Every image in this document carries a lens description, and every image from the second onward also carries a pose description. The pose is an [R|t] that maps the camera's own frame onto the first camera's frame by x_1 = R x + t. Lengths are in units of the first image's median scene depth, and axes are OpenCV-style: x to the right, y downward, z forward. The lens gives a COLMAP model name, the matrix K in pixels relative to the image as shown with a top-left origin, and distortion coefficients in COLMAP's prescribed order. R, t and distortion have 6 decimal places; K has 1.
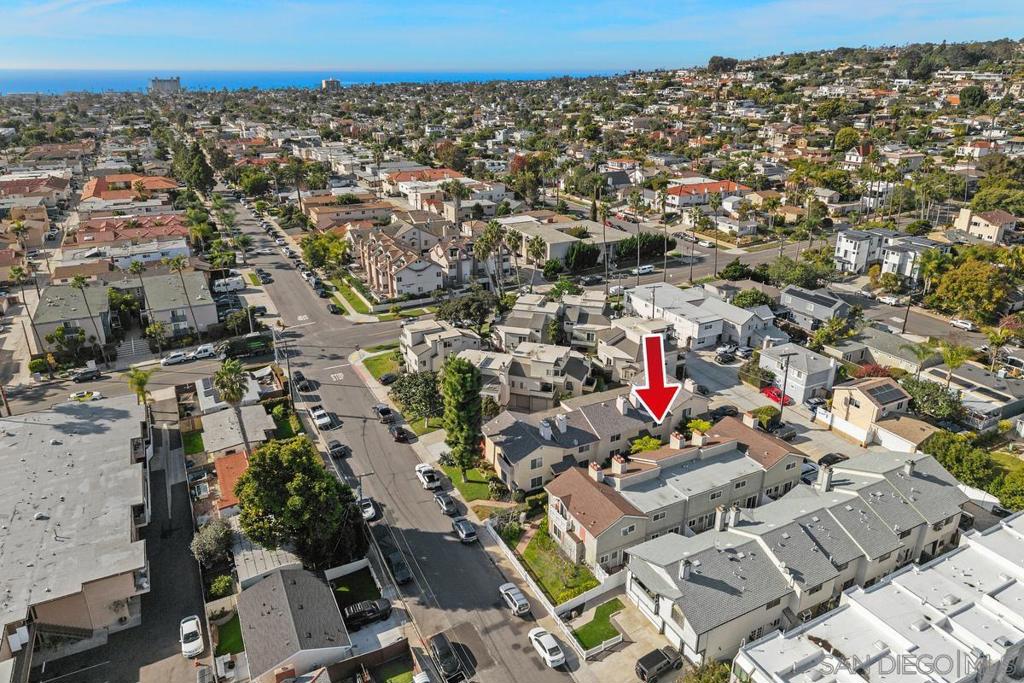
lens RADIAL K [[674.1, 0, 517.5], [0, 674.1, 333.6], [0, 0, 1]] dist [0.047859, -0.049596]
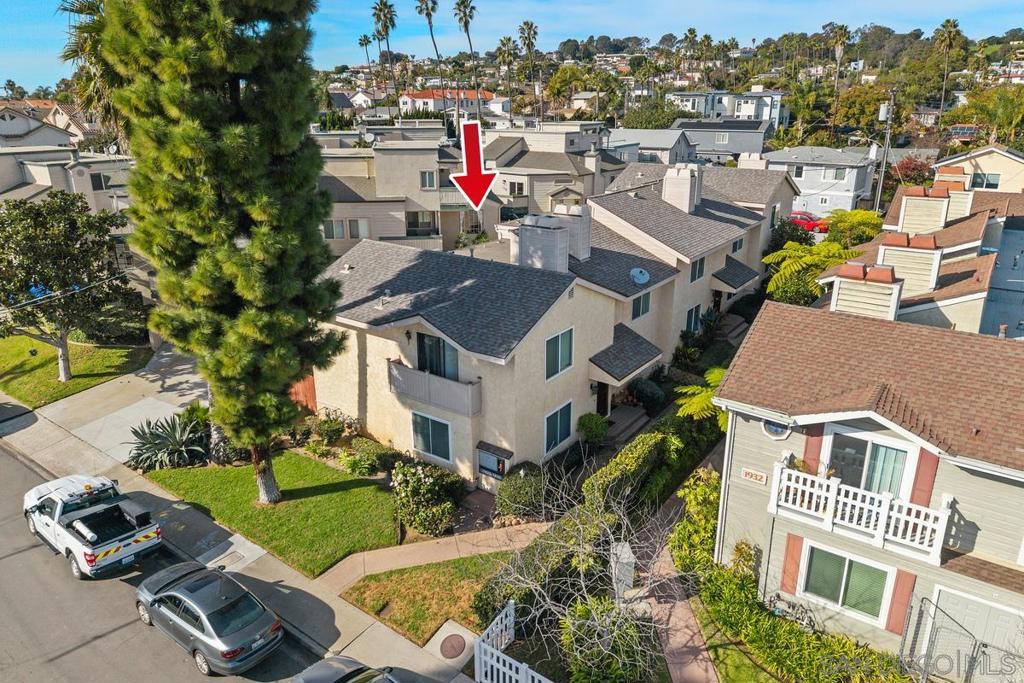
lens RADIAL K [[674.1, 0, 517.5], [0, 674.1, 333.6], [0, 0, 1]] dist [0.047859, -0.049596]
pose [[0.892499, -0.148311, 0.425970, -0.094730], [0.164892, 0.986309, -0.002079, 0.176196], [-0.419830, 0.072094, 0.904735, 0.741549]]
